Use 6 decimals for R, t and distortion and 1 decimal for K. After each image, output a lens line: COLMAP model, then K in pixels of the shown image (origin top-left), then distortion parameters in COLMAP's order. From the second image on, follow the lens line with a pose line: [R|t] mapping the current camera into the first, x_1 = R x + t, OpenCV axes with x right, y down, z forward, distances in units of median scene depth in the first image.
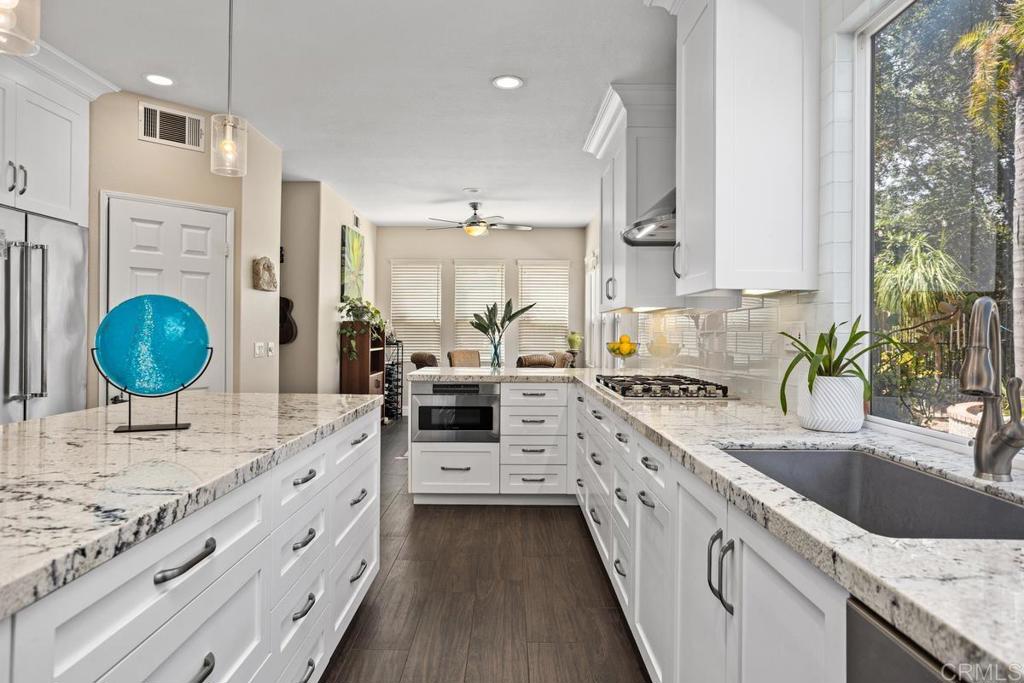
lens RADIAL K [[588.4, 0, 505.1], [0, 588.4, 323.3], [0, 0, 1]] dist [-0.003260, -0.001173]
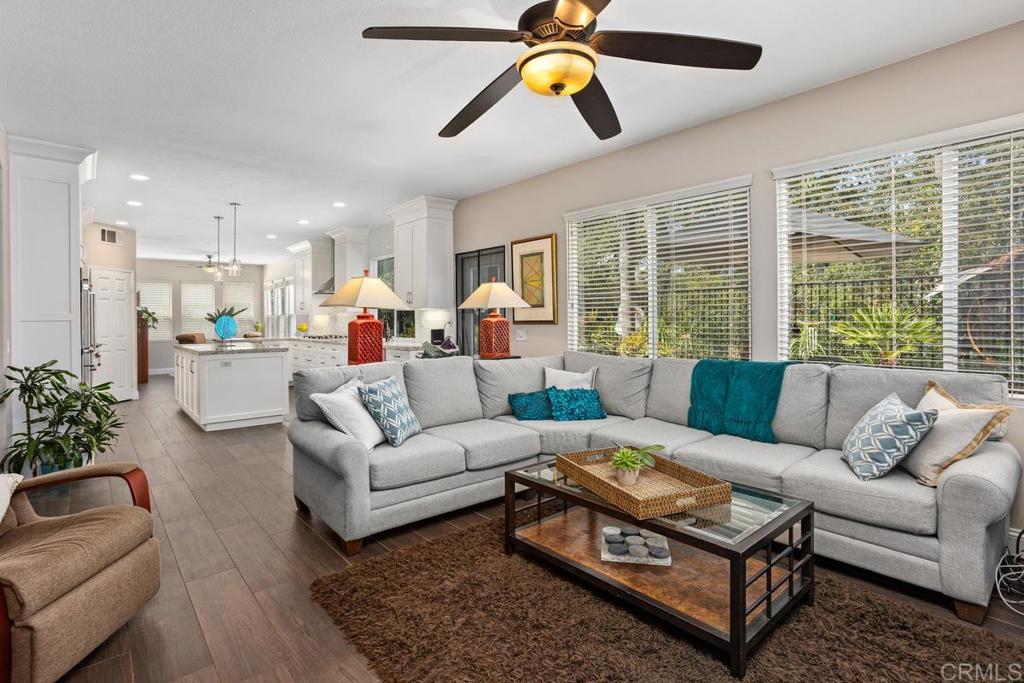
lens RADIAL K [[497.6, 0, 494.4], [0, 497.6, 315.7], [0, 0, 1]] dist [-0.000807, 0.000484]
pose [[0.766991, -0.012745, 0.641531, -0.541927], [0.007346, 0.999912, 0.011082, -0.028032], [-0.641615, -0.003788, 0.767017, -1.179105]]
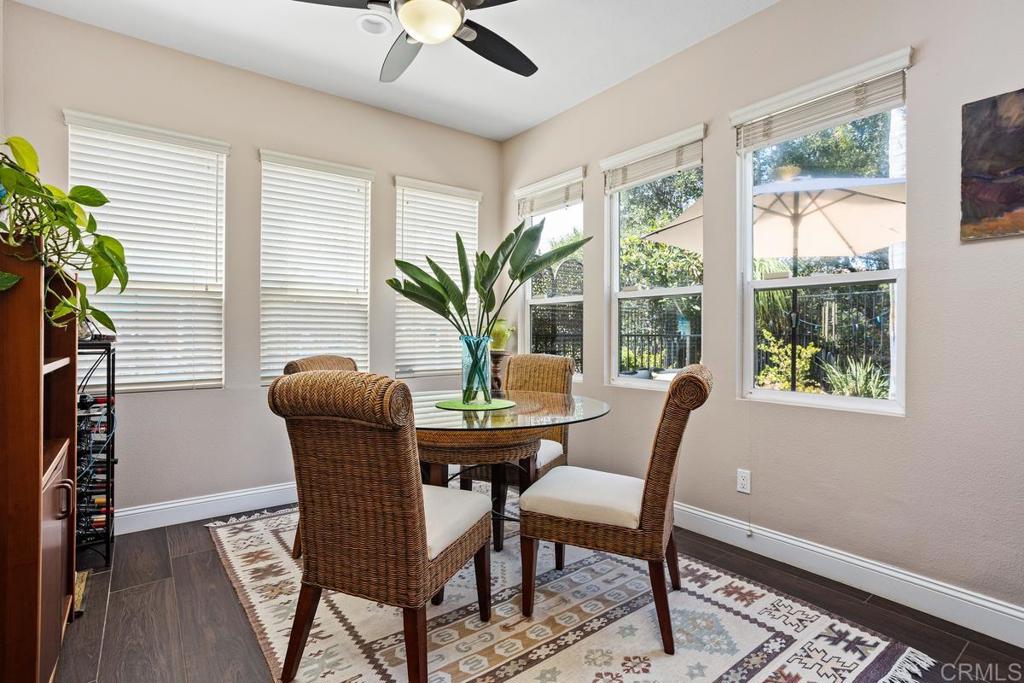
lens RADIAL K [[497.6, 0, 505.9], [0, 497.6, 339.6], [0, 0, 1]] dist [-0.000807, 0.000484]
pose [[0.795118, -0.014719, 0.606276, -0.284081], [0.003708, 0.999805, 0.019409, 0.043384], [-0.606443, -0.013185, 0.795018, 1.040047]]
